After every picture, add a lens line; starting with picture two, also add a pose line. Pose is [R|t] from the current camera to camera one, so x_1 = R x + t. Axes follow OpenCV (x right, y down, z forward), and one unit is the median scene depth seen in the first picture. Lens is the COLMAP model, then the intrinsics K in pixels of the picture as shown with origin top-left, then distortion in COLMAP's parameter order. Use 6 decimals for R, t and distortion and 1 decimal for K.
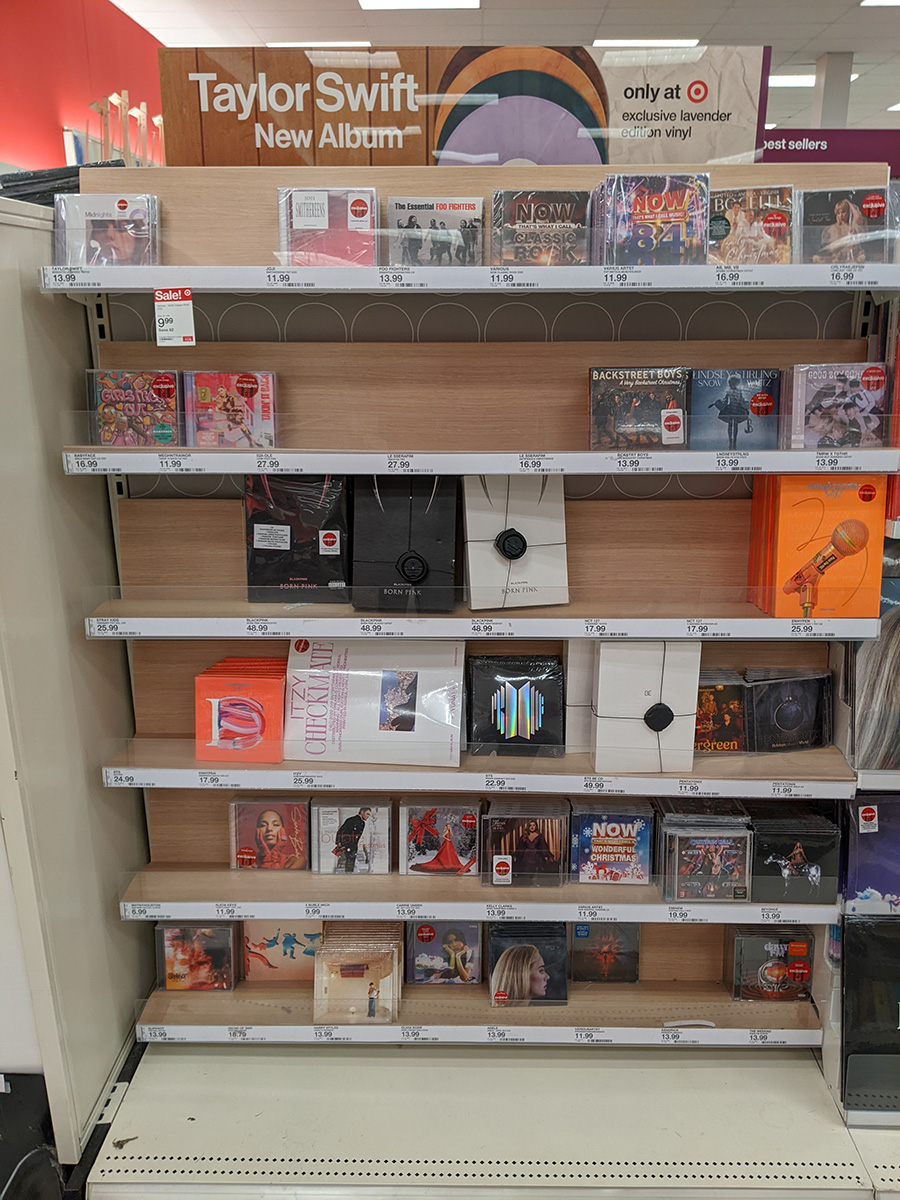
lens RADIAL K [[939.8, 0, 464.2], [0, 939.8, 626.2], [0, 0, 1]] dist [0.064903, -0.147855]
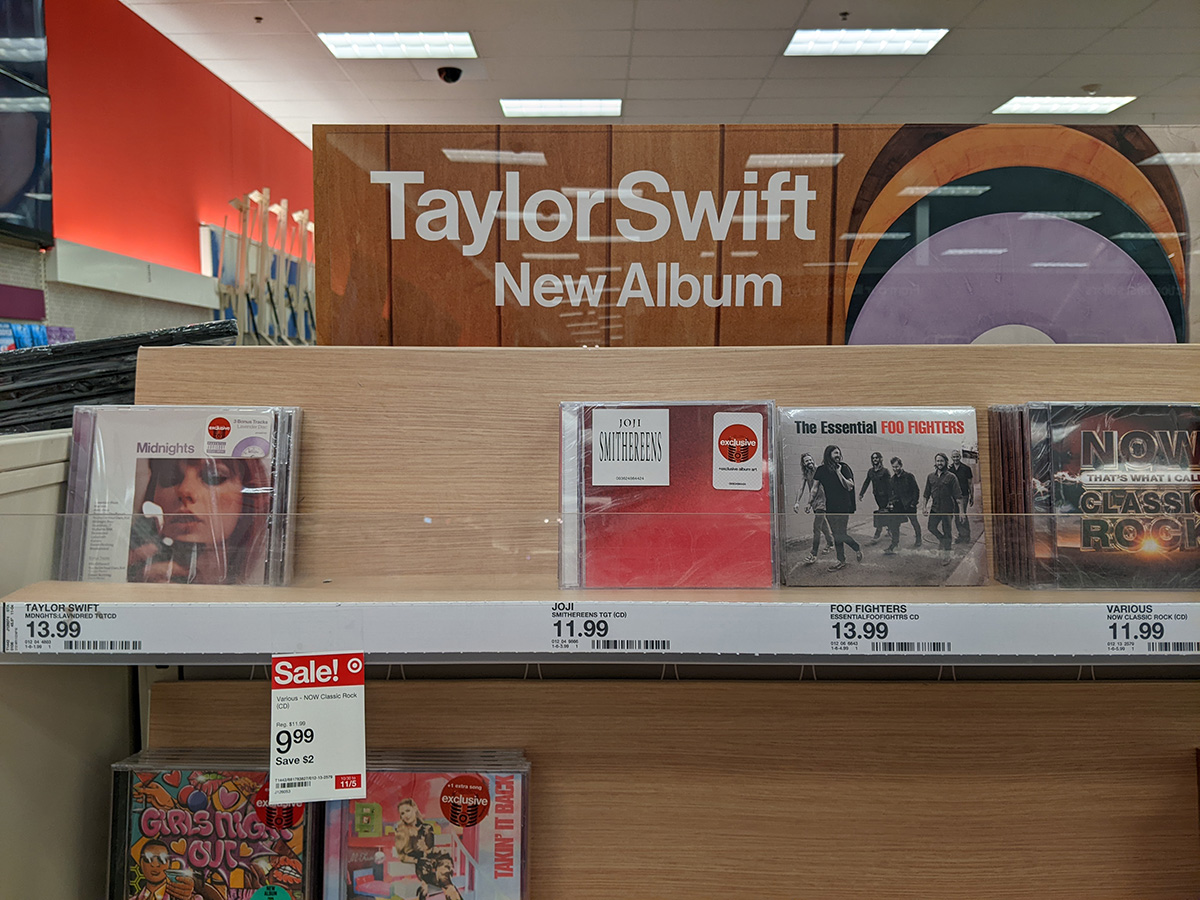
lens RADIAL K [[939.8, 0, 570.5], [0, 939.8, 450.7], [0, 0, 1]] dist [0.064903, -0.147855]
pose [[0.999980, -0.001444, -0.006179, -0.178118], [-0.000106, 0.969829, -0.243788, -0.308926], [0.006345, 0.243783, 0.969809, 0.529326]]
